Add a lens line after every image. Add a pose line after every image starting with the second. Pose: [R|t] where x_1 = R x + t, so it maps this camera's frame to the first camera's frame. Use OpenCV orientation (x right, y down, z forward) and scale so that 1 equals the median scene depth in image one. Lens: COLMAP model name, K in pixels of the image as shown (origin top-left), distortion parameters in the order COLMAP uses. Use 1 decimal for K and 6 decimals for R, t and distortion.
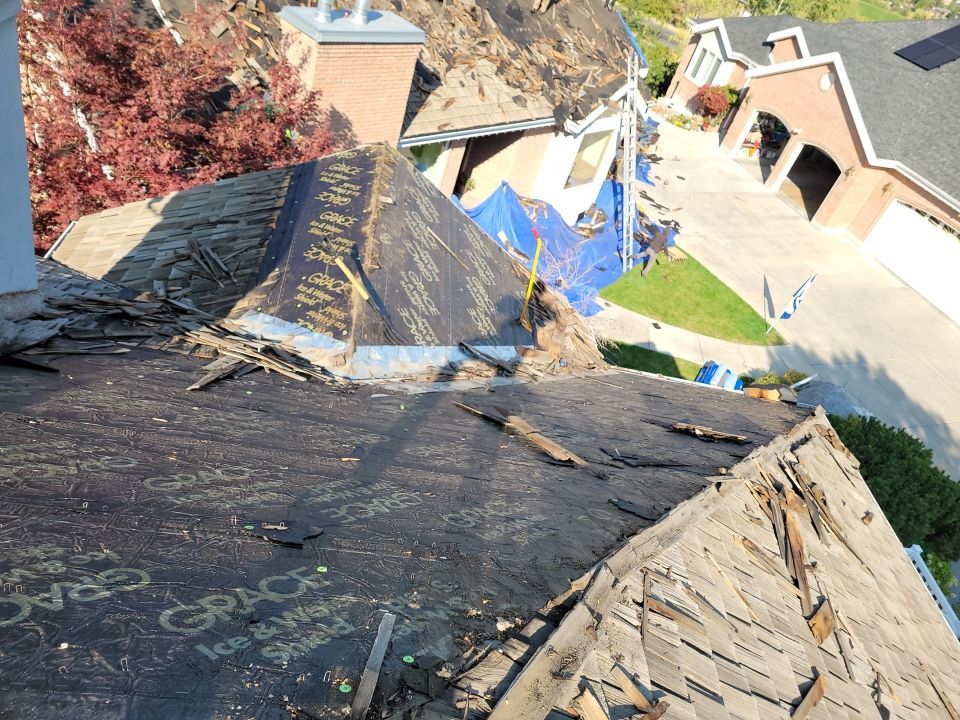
lens RADIAL K [[644.8, 0, 551.3], [0, 644.8, 362.0], [0, 0, 1]] dist [0.081576, -0.036504]
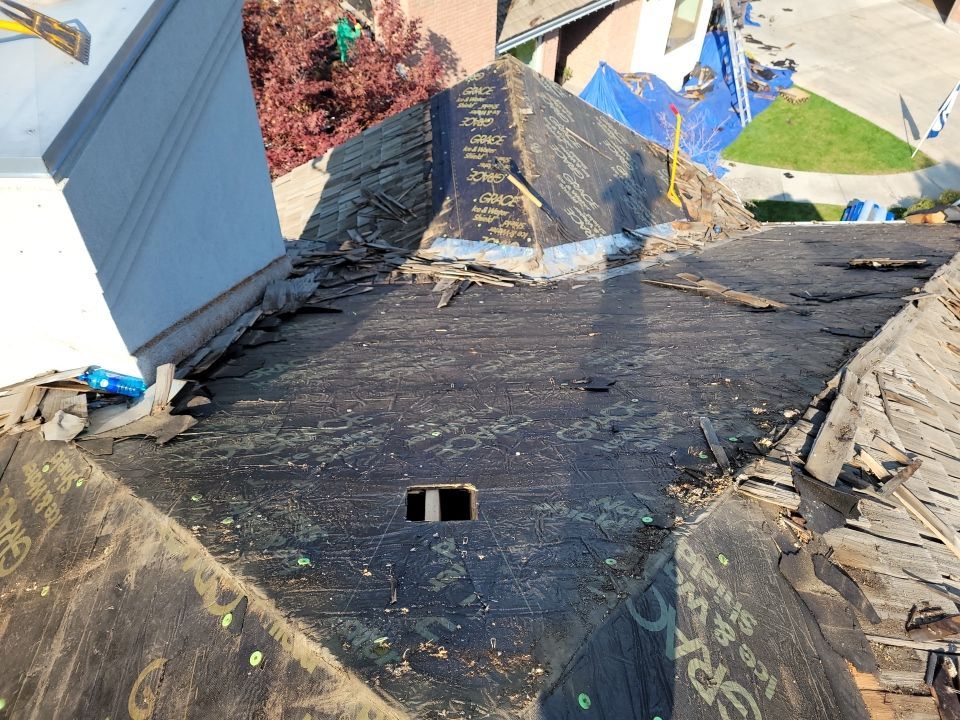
lens RADIAL K [[683.2, 0, 529.4], [0, 683.2, 351.7], [0, 0, 1]] dist [0.059593, -0.029873]
pose [[0.969814, -0.171942, -0.172904, -0.116599], [0.194274, 0.973365, 0.121728, -0.000415], [0.147369, -0.151644, 0.977388, -0.162521]]
